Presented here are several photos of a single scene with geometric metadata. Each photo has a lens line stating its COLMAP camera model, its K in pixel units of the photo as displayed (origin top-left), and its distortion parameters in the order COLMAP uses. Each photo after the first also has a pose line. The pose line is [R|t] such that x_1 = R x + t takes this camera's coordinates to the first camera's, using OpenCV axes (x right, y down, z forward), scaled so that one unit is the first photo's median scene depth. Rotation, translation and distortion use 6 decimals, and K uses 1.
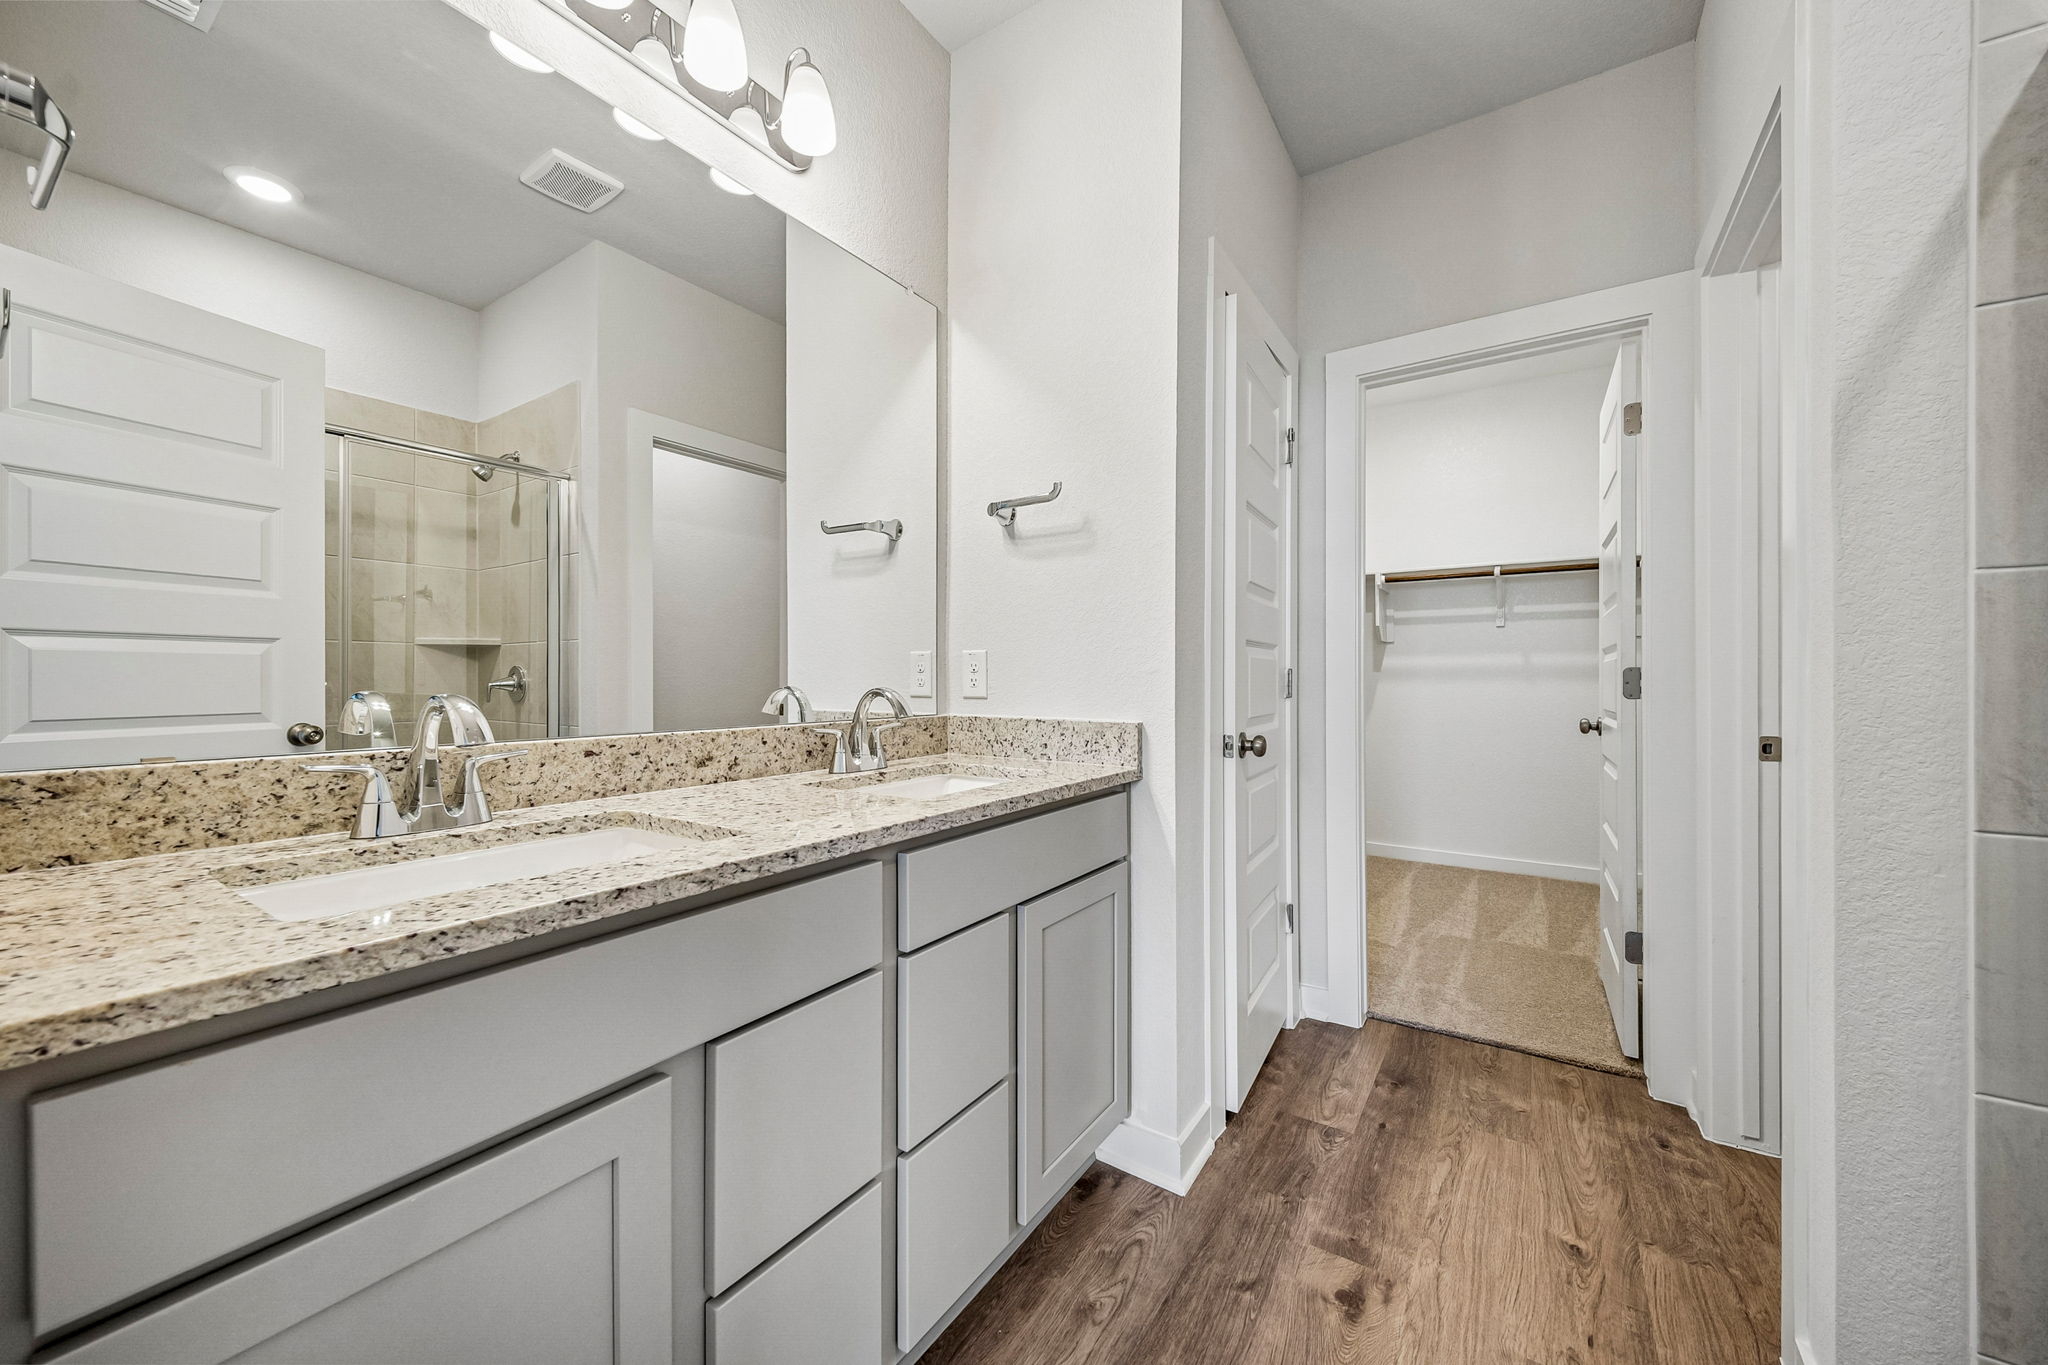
lens RADIAL K [[780.4, 0, 1025.8], [0, 780.4, 677.6], [0, 0, 1]] dist [0.004954, -0.002072]
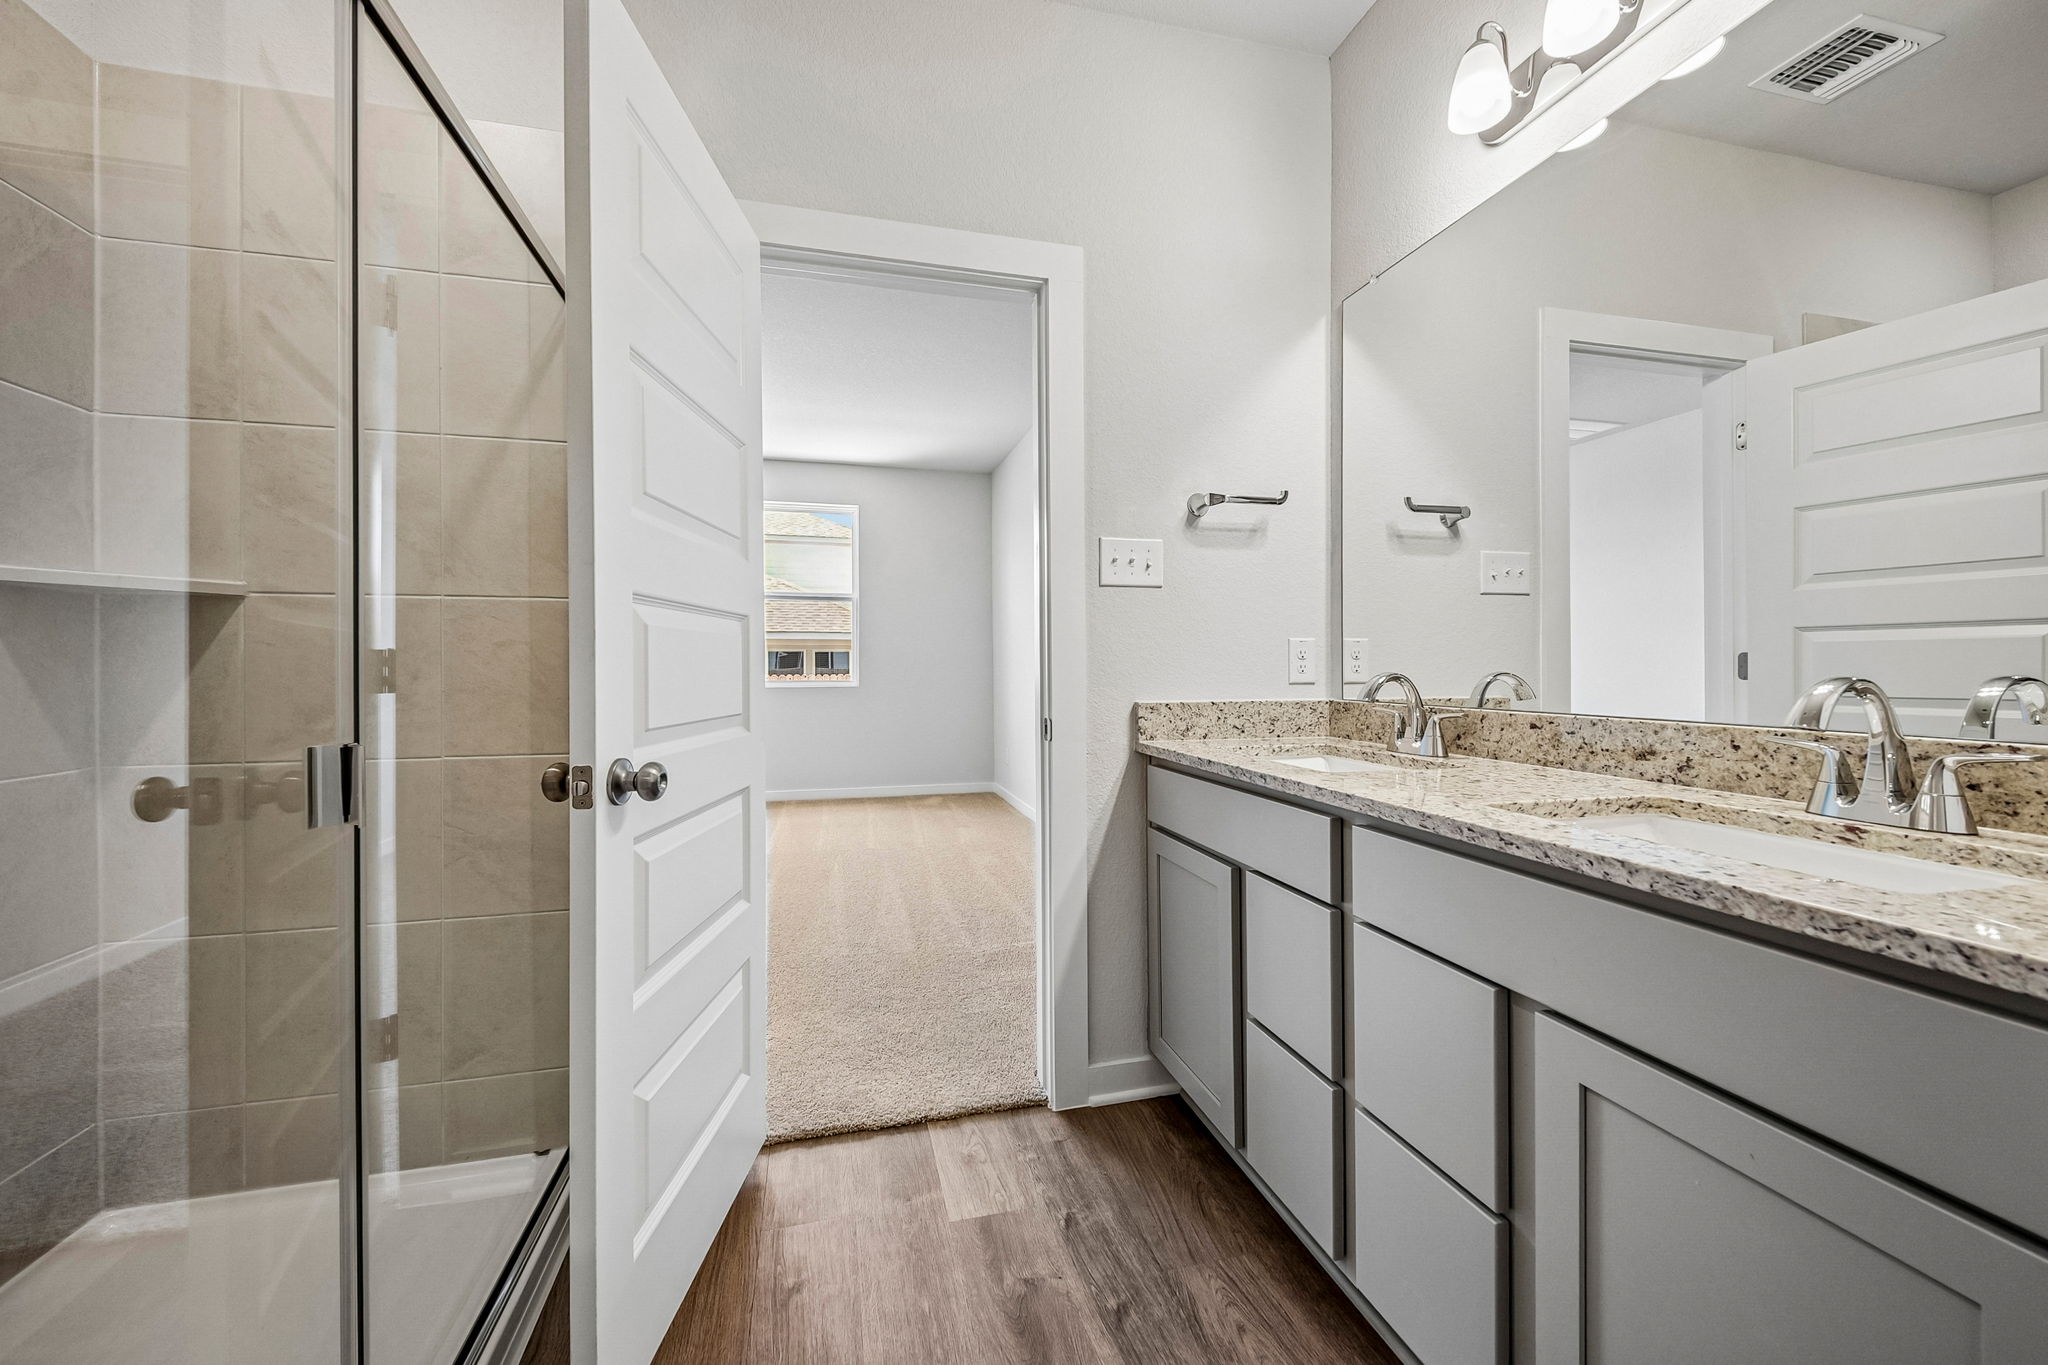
lens RADIAL K [[780.4, 0, 1036.5], [0, 780.4, 662.1], [0, 0, 1]] dist [0.004954, -0.002072]
pose [[-0.666045, -0.004605, -0.745898, 0.796215], [0.000045, 0.999981, -0.006214, 0.006840], [0.745912, -0.004172, -0.666032, 1.175898]]
